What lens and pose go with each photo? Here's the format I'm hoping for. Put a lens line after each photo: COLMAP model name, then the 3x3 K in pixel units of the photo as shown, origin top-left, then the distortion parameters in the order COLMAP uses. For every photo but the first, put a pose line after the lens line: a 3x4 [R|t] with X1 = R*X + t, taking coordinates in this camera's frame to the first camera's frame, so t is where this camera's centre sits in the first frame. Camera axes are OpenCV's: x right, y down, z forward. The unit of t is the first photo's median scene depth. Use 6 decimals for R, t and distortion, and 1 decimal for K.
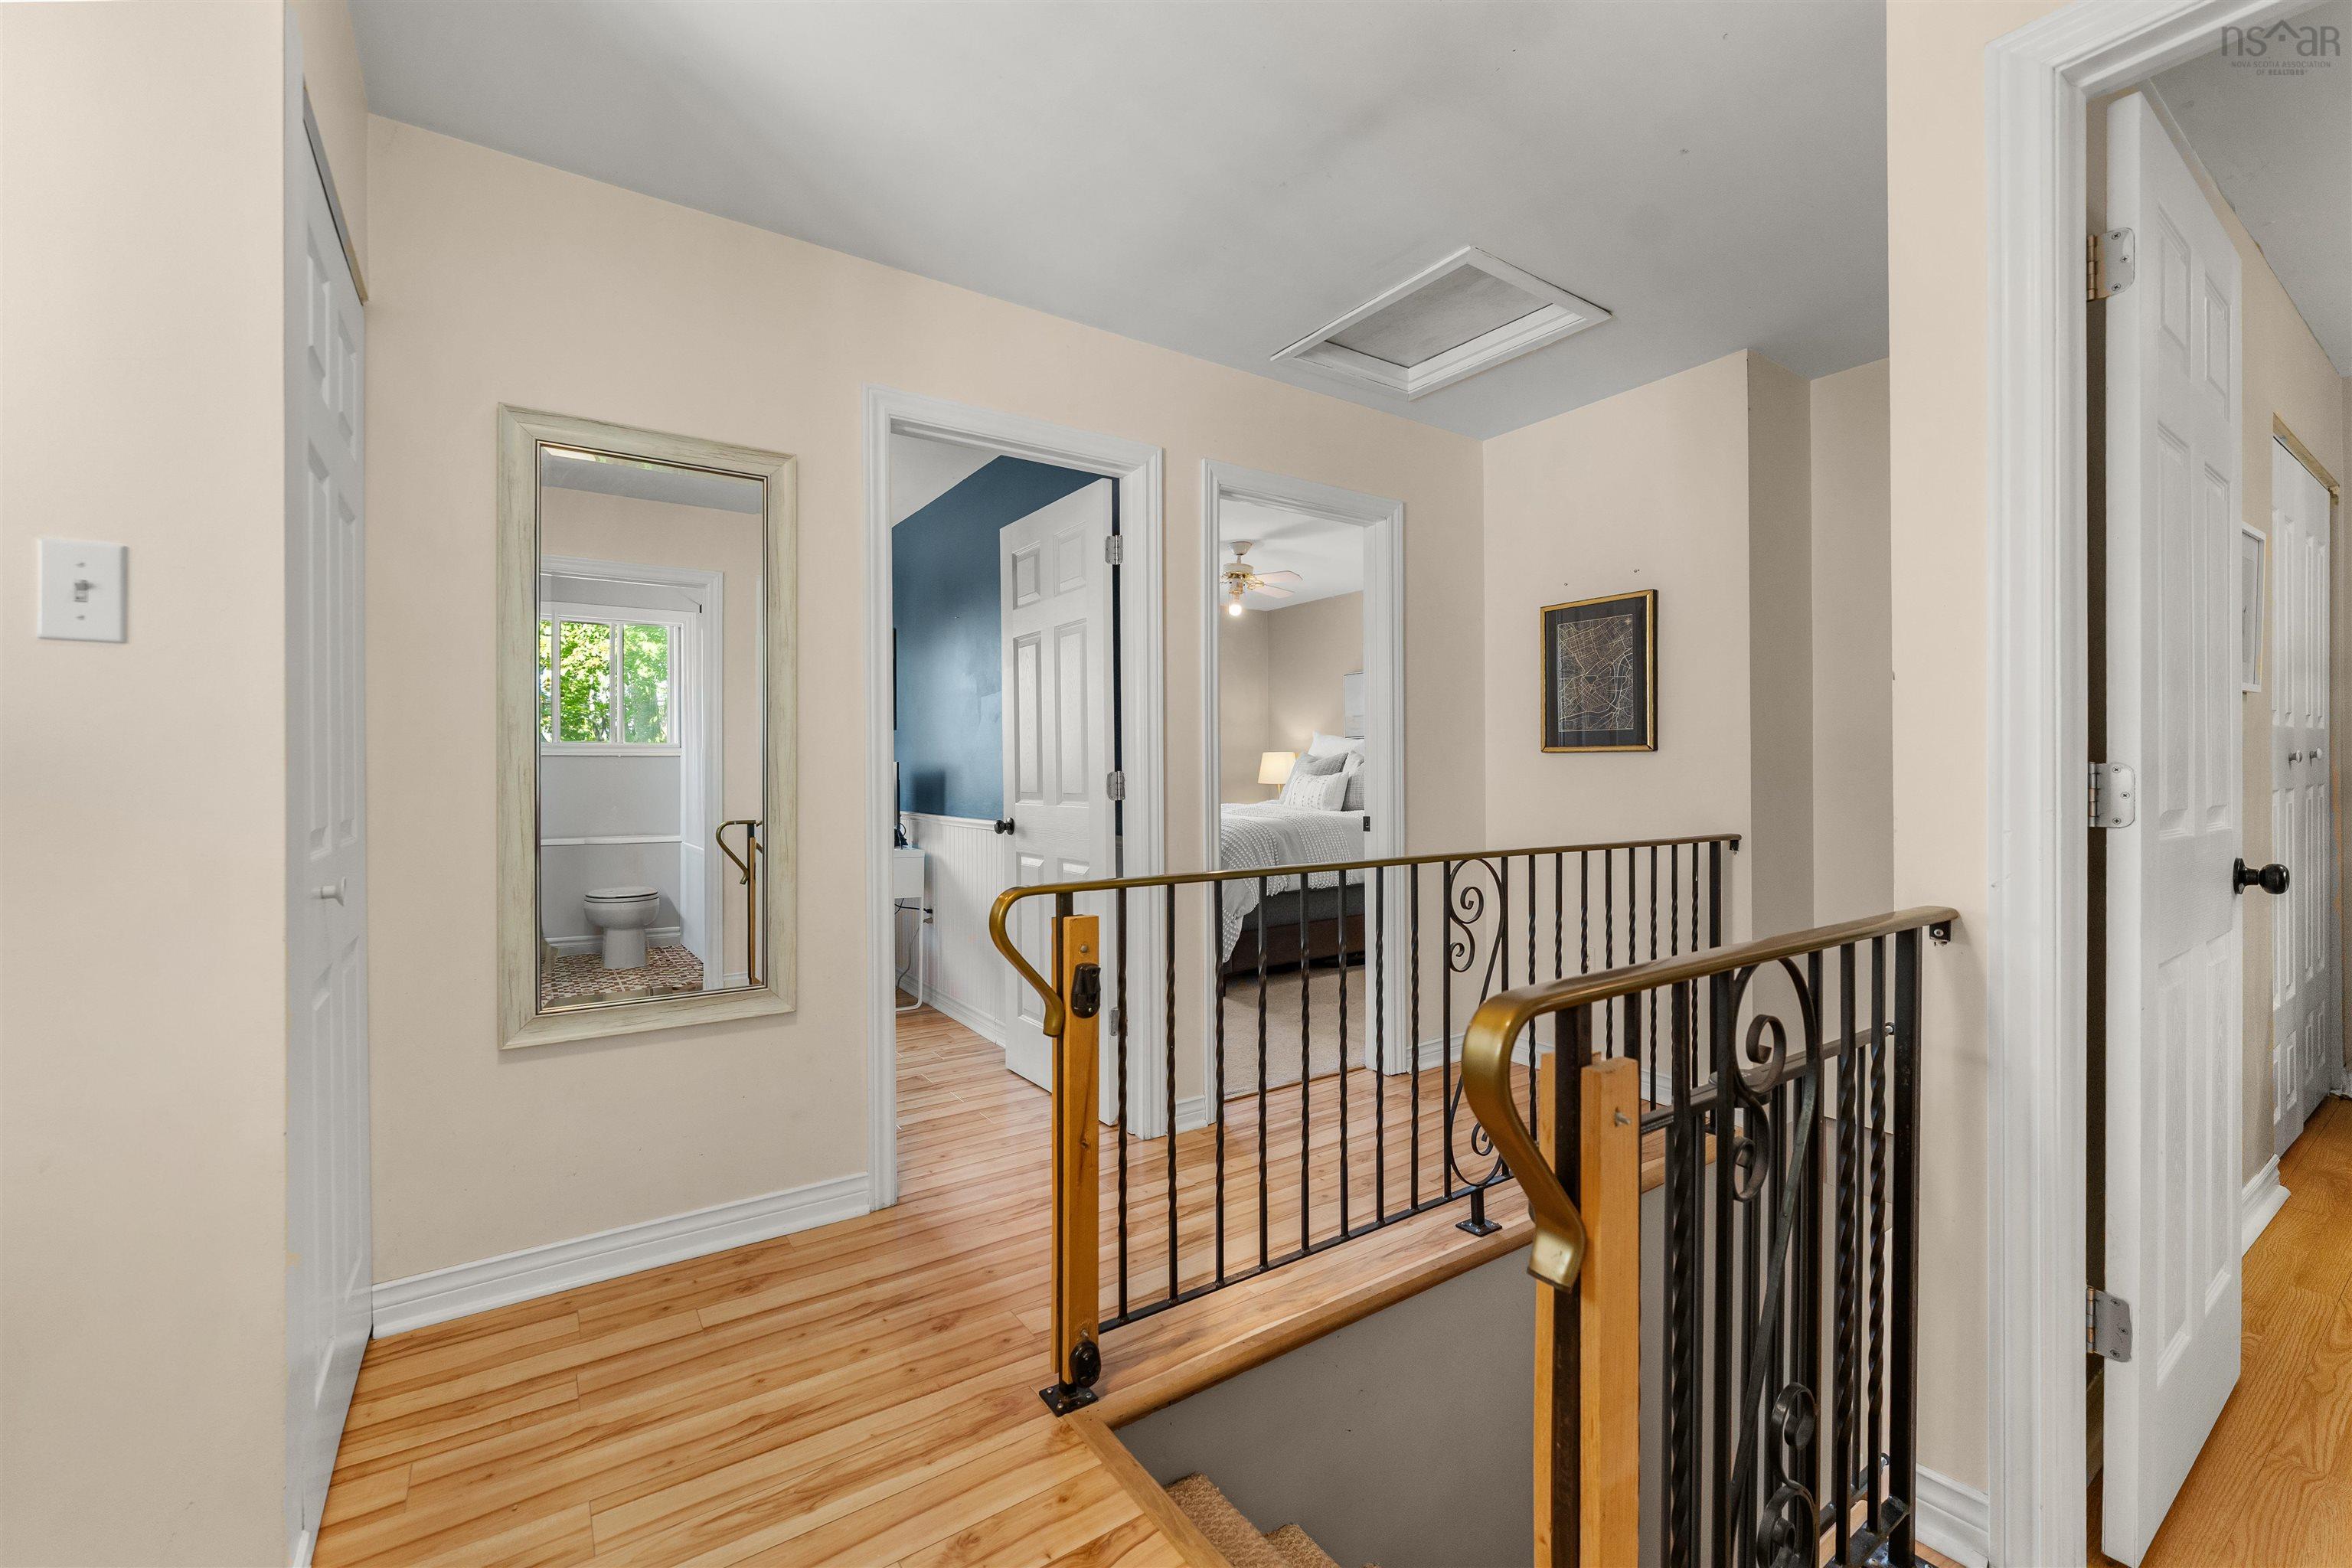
lens RADIAL K [[962.7, 0, 1178.1], [0, 962.7, 768.7], [0, 0, 1]] dist [-0.000458, -0.000267]
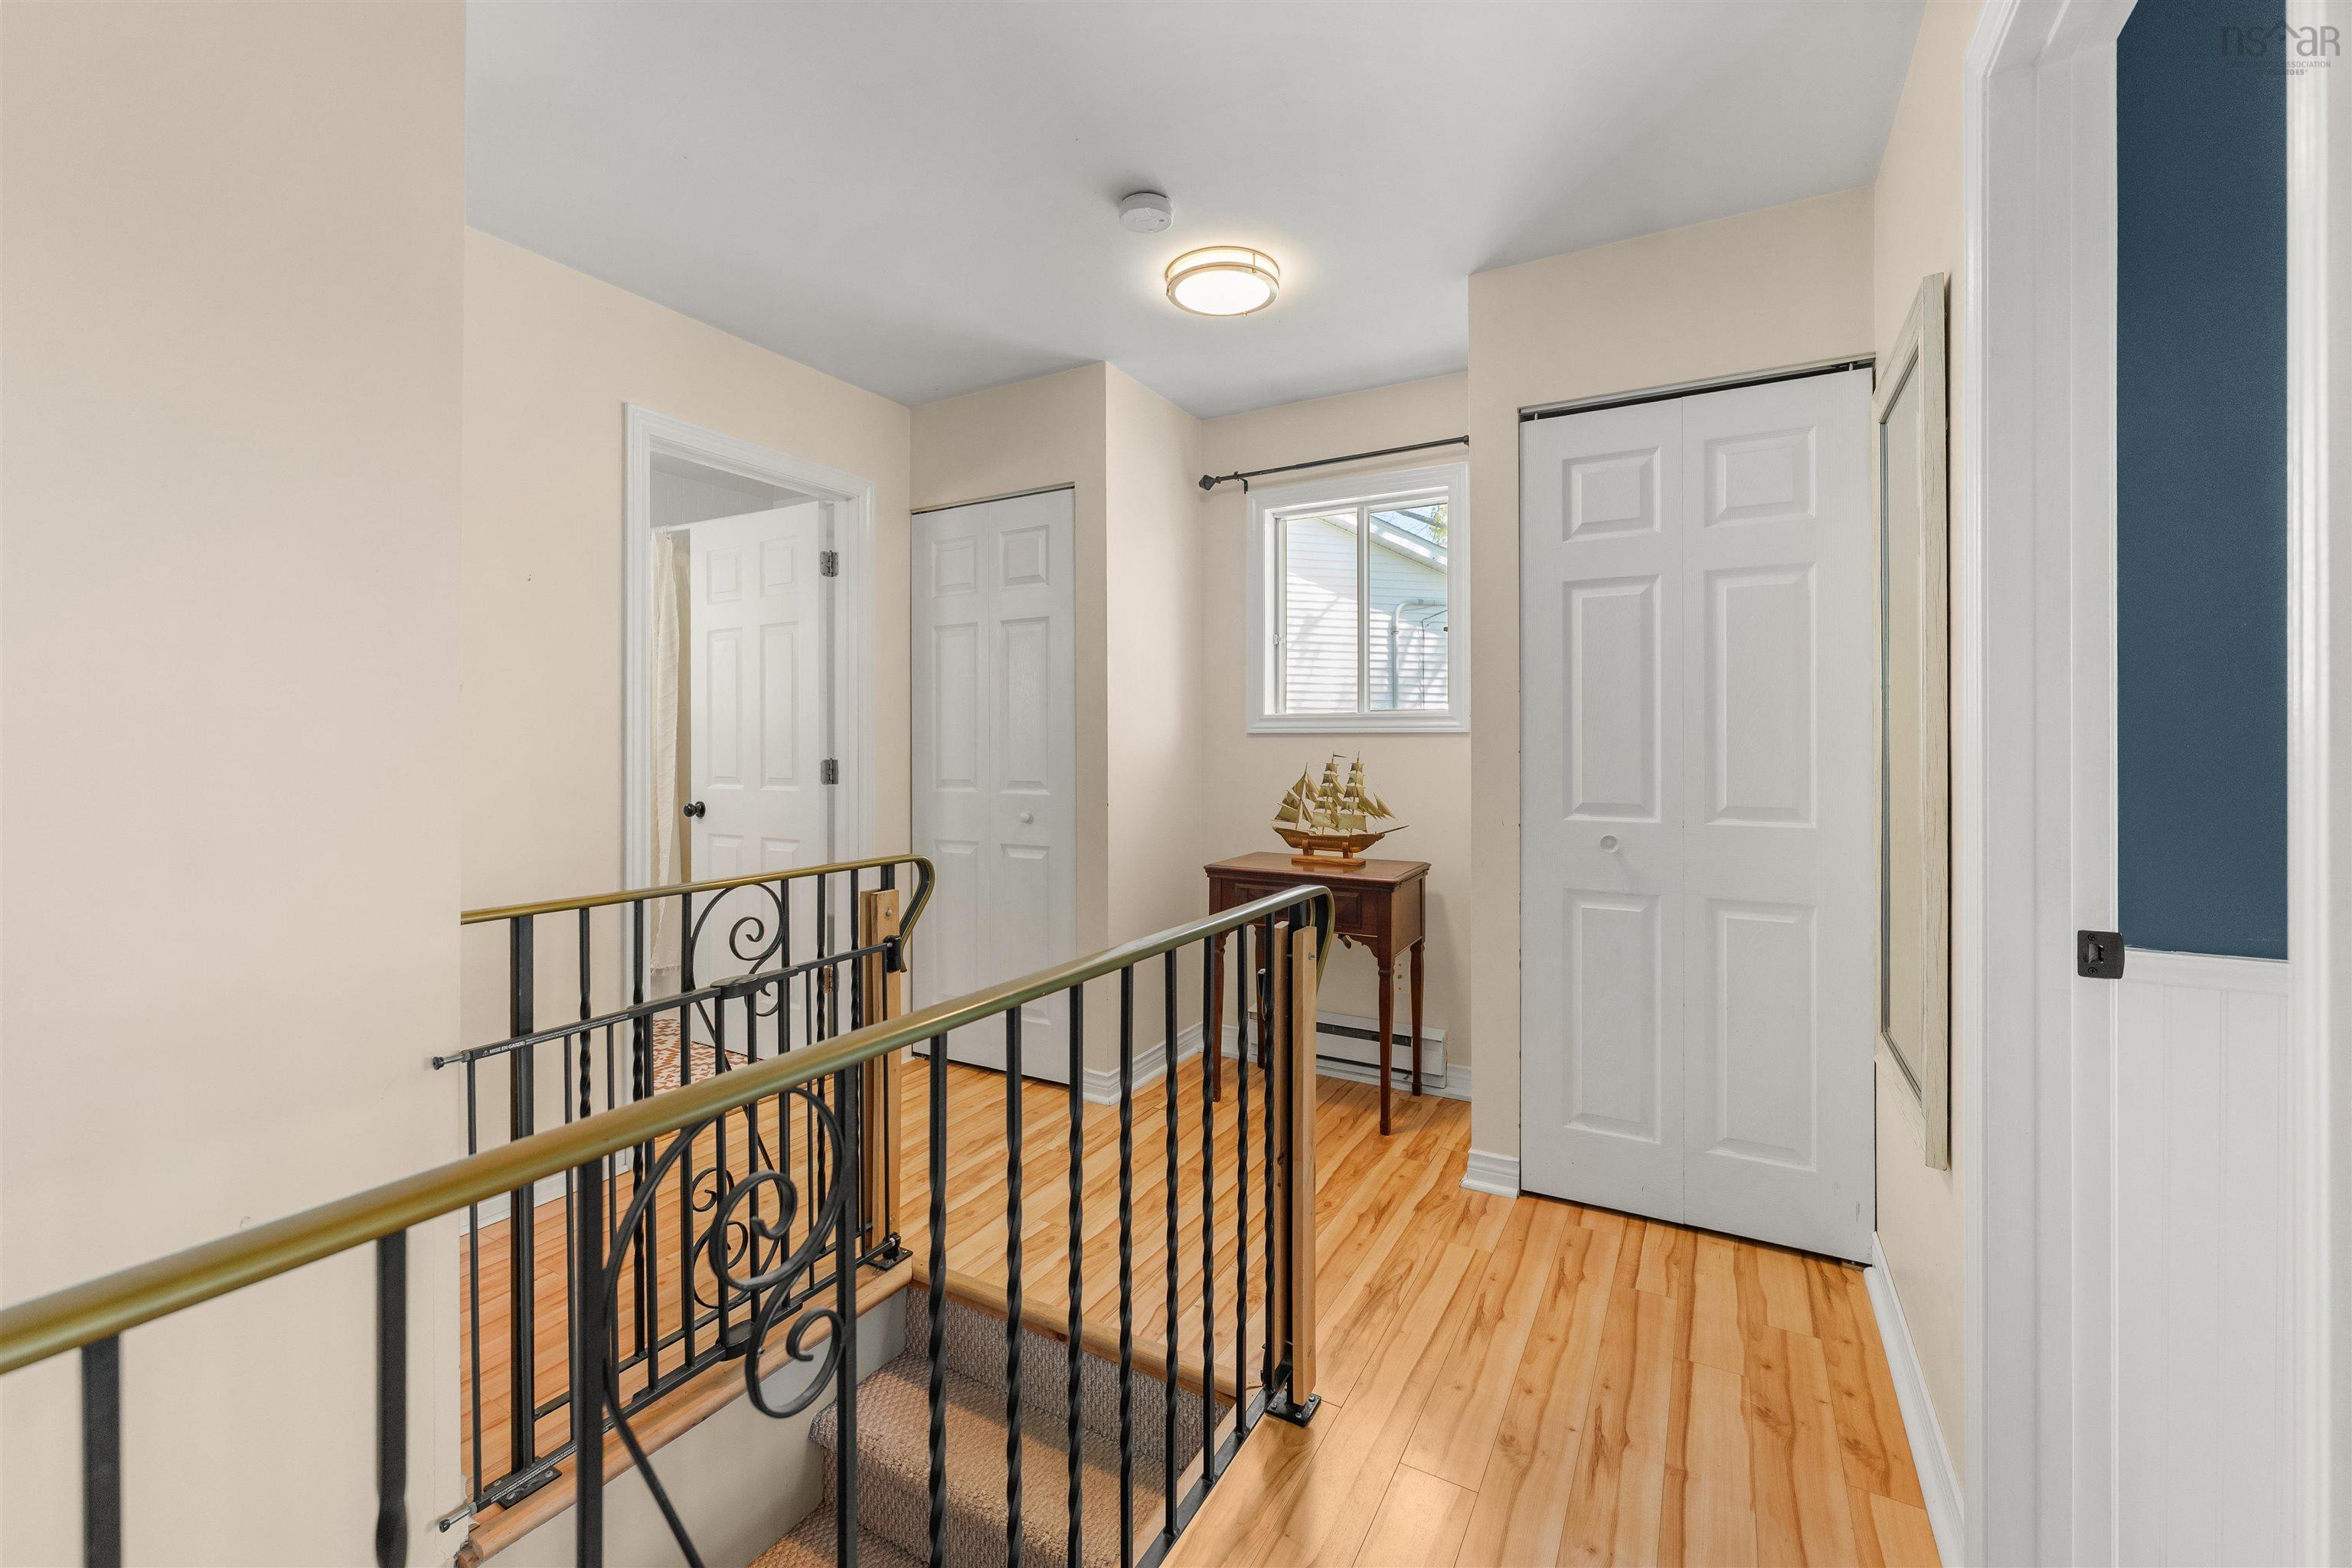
lens RADIAL K [[962.7, 0, 1178.1], [0, 962.7, 768.7], [0, 0, 1]] dist [-0.000458, -0.000267]
pose [[-0.900540, 0.004054, -0.434755, 0.393349], [0.001645, 0.999981, 0.005917, -0.010355], [0.434771, 0.004613, -0.900529, 1.715420]]
